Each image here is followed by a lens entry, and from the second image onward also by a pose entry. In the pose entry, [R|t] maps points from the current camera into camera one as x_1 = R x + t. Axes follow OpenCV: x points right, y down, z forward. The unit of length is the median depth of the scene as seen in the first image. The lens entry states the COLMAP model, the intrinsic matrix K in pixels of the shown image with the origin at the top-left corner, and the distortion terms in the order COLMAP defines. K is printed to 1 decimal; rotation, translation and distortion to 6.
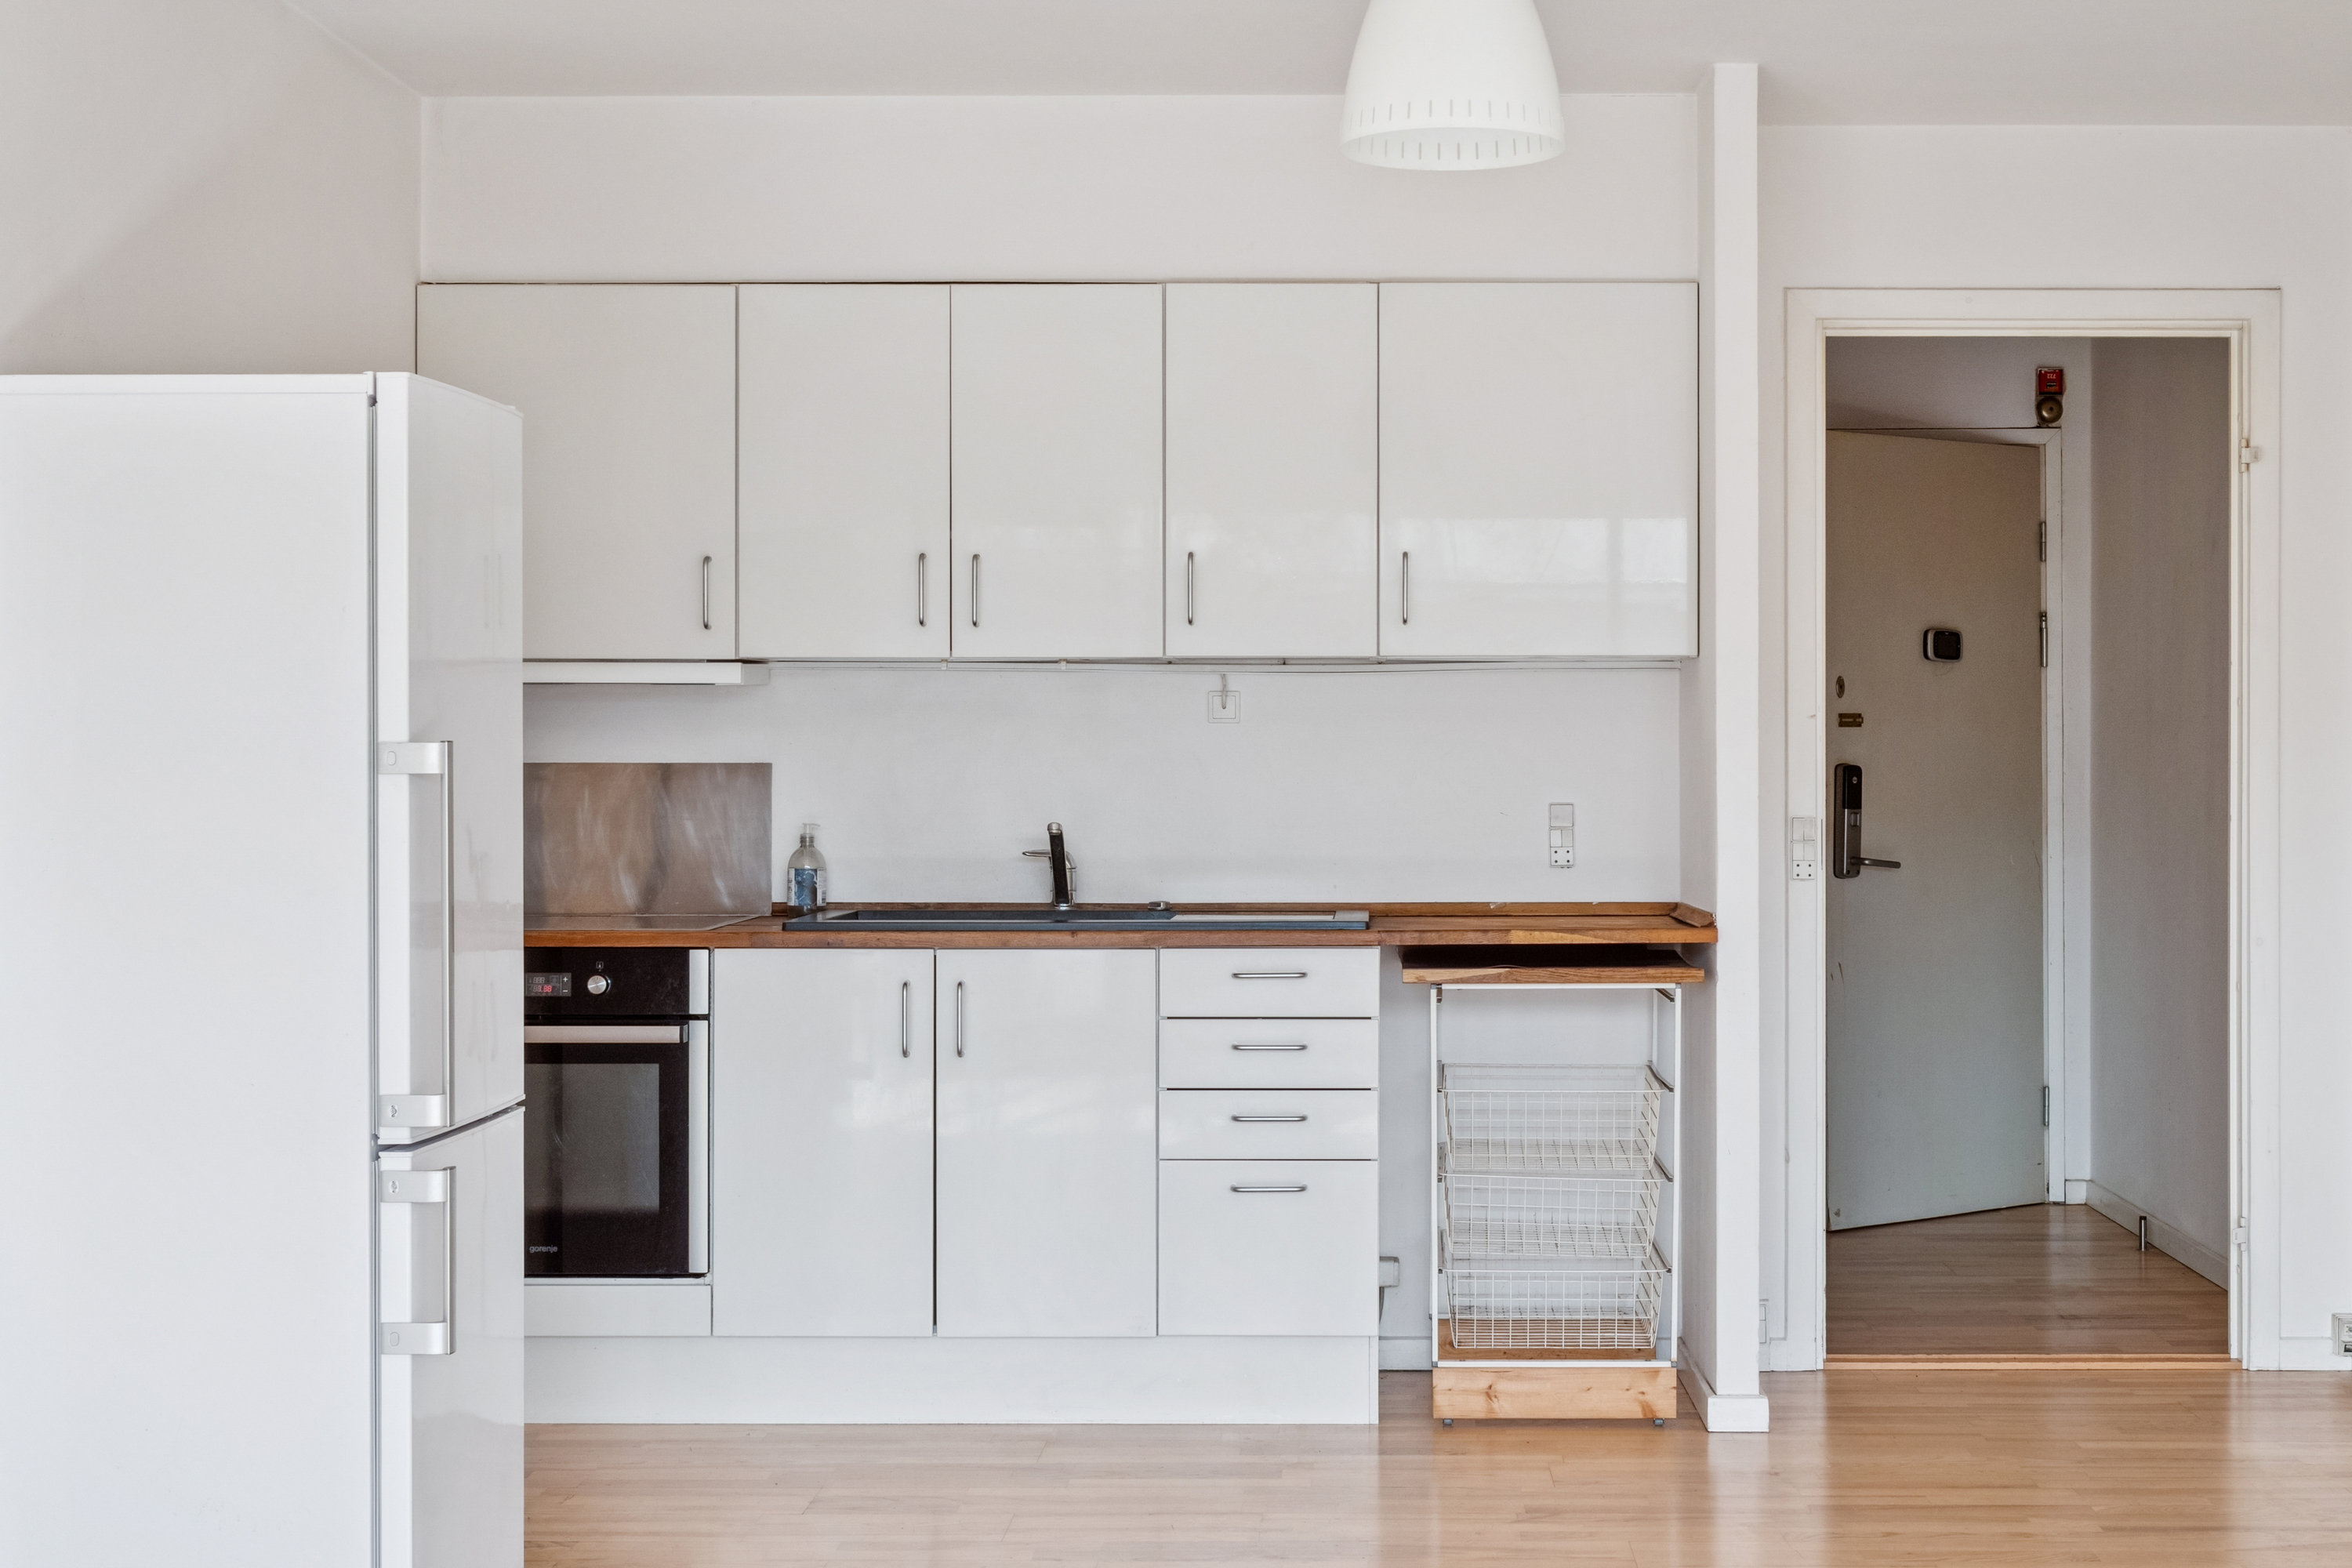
lens RADIAL K [[3354.5, 0, 1176.0], [0, 3354.5, 784.0], [0, 0, 1]] dist [0.019523, 0.010201]
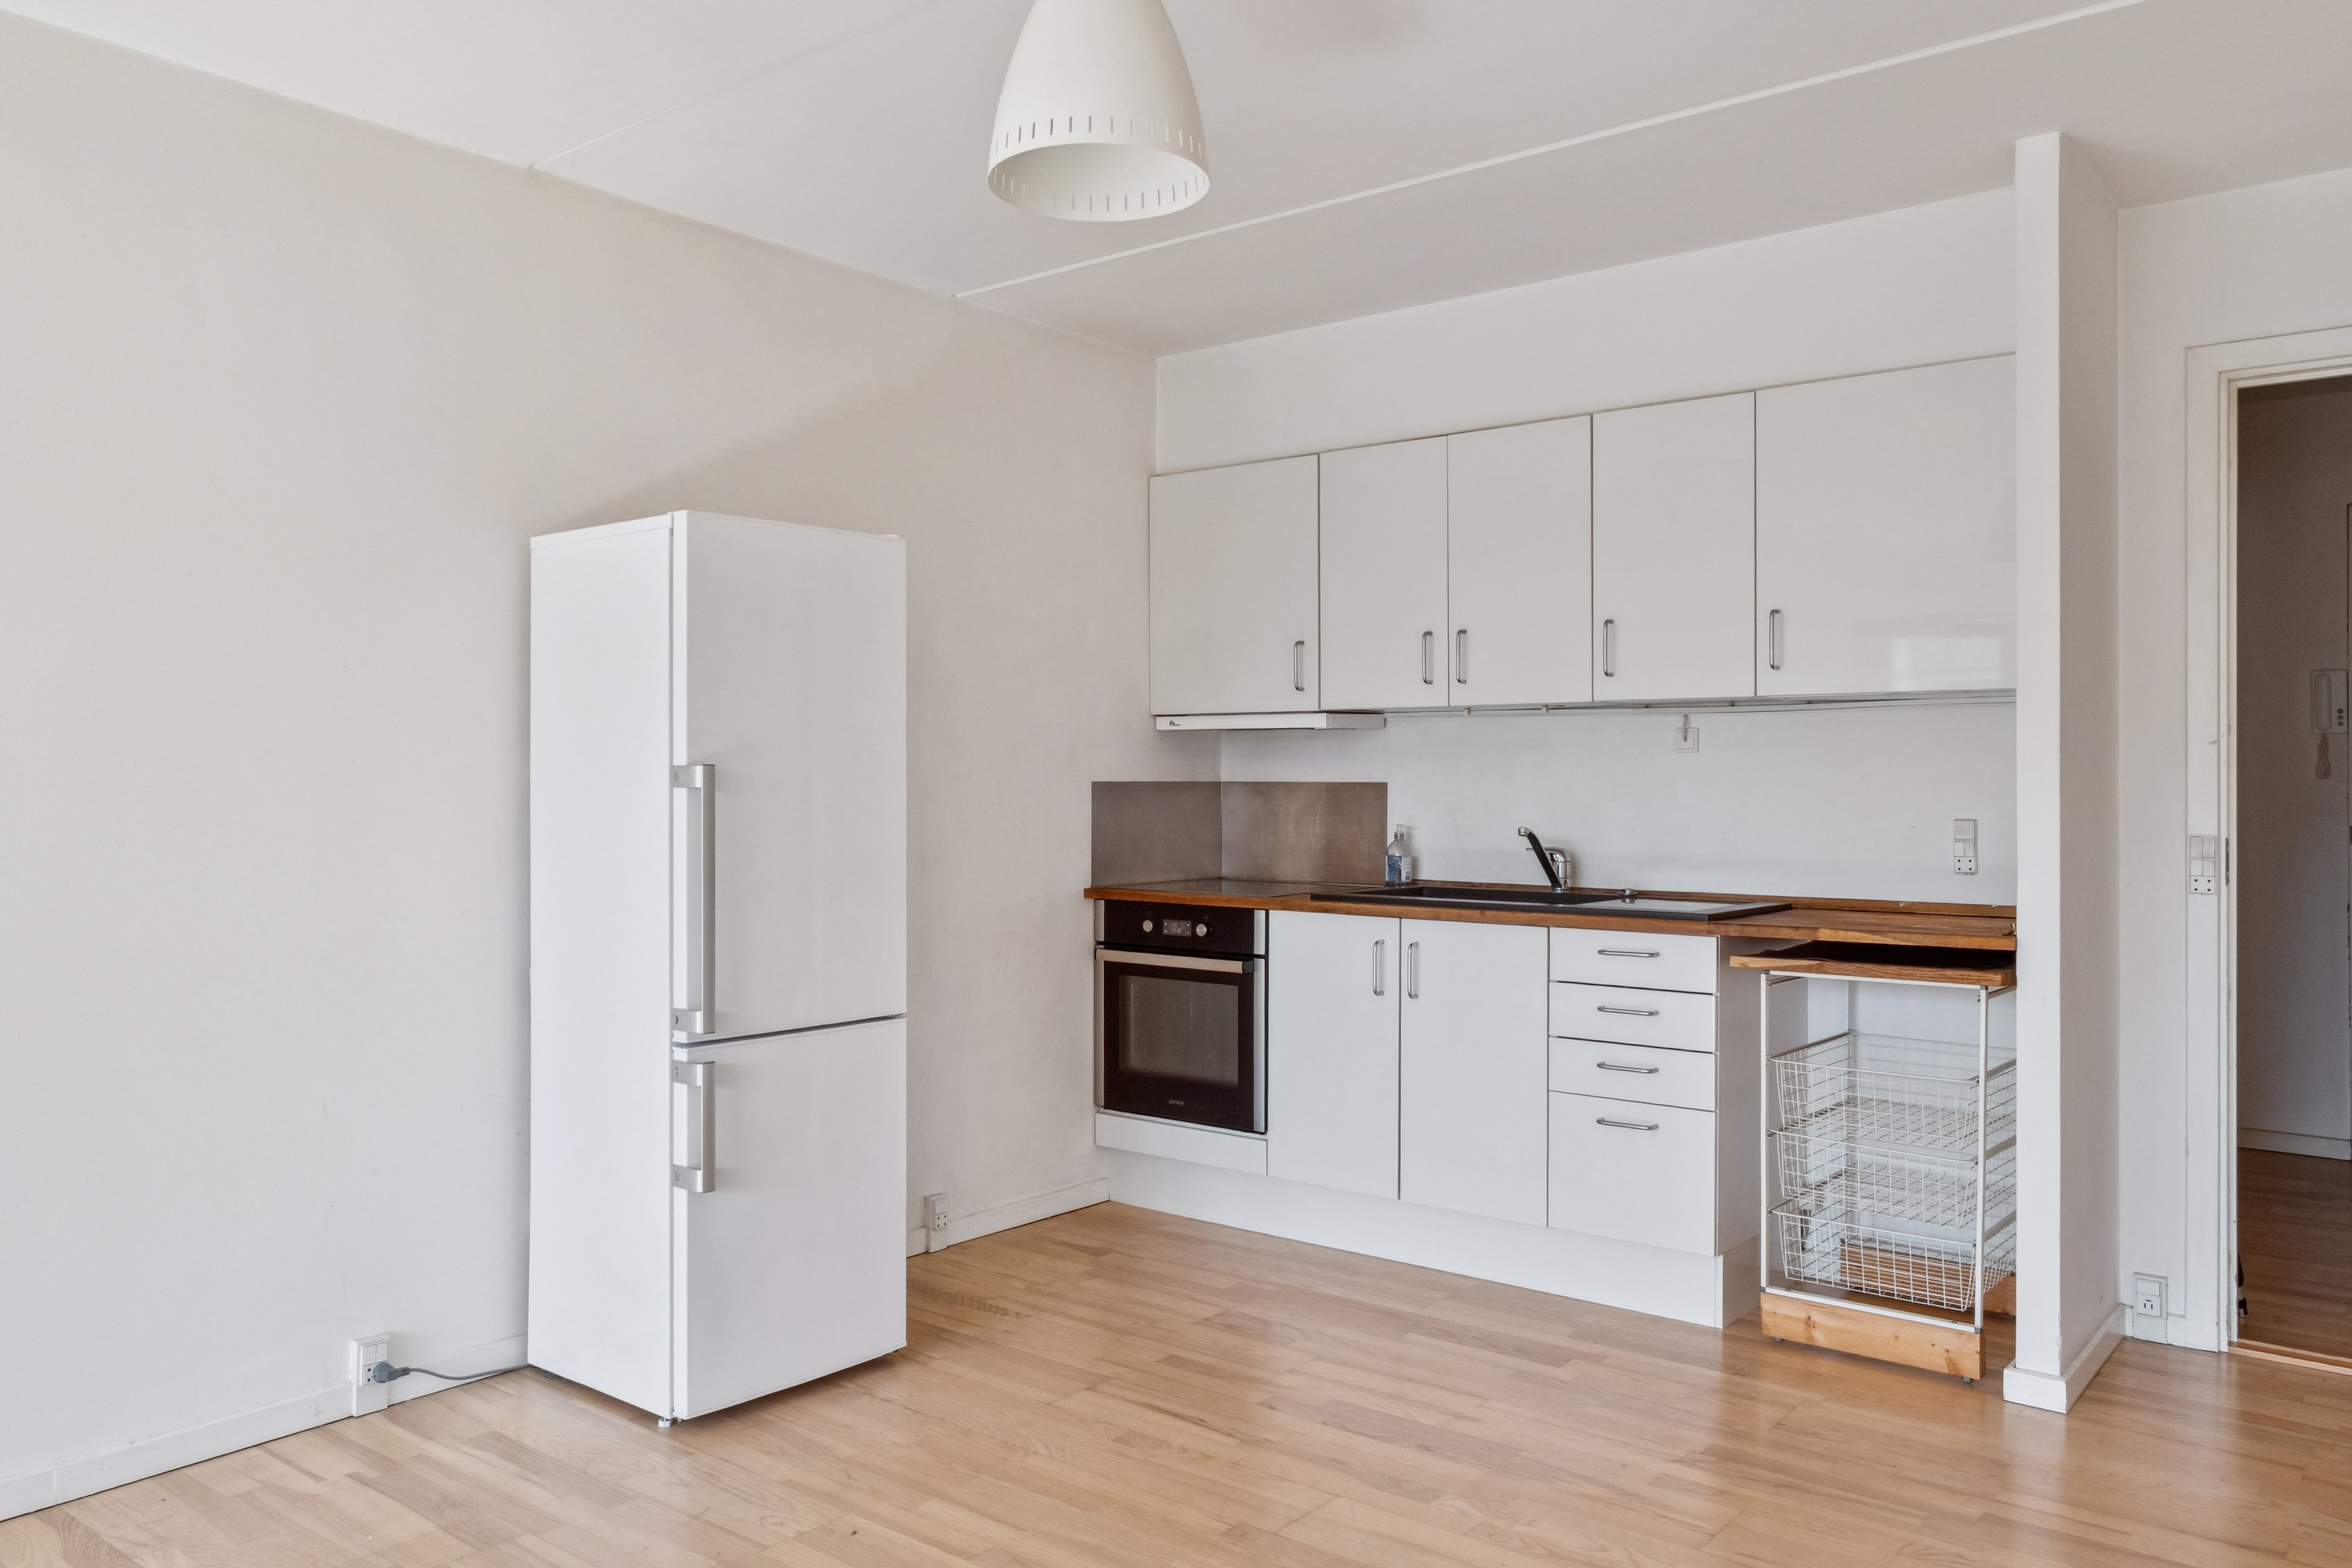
lens RADIAL K [[1682.7, 0, 1133.6], [0, 1682.7, 785.3], [0, 0, 1]] dist [0.004922, 0.006375]
pose [[0.793515, 0.003888, -0.608539, 0.260016], [-0.007117, 0.999970, -0.002892, -0.002459], [0.608509, 0.006625, 0.793519, 0.384749]]
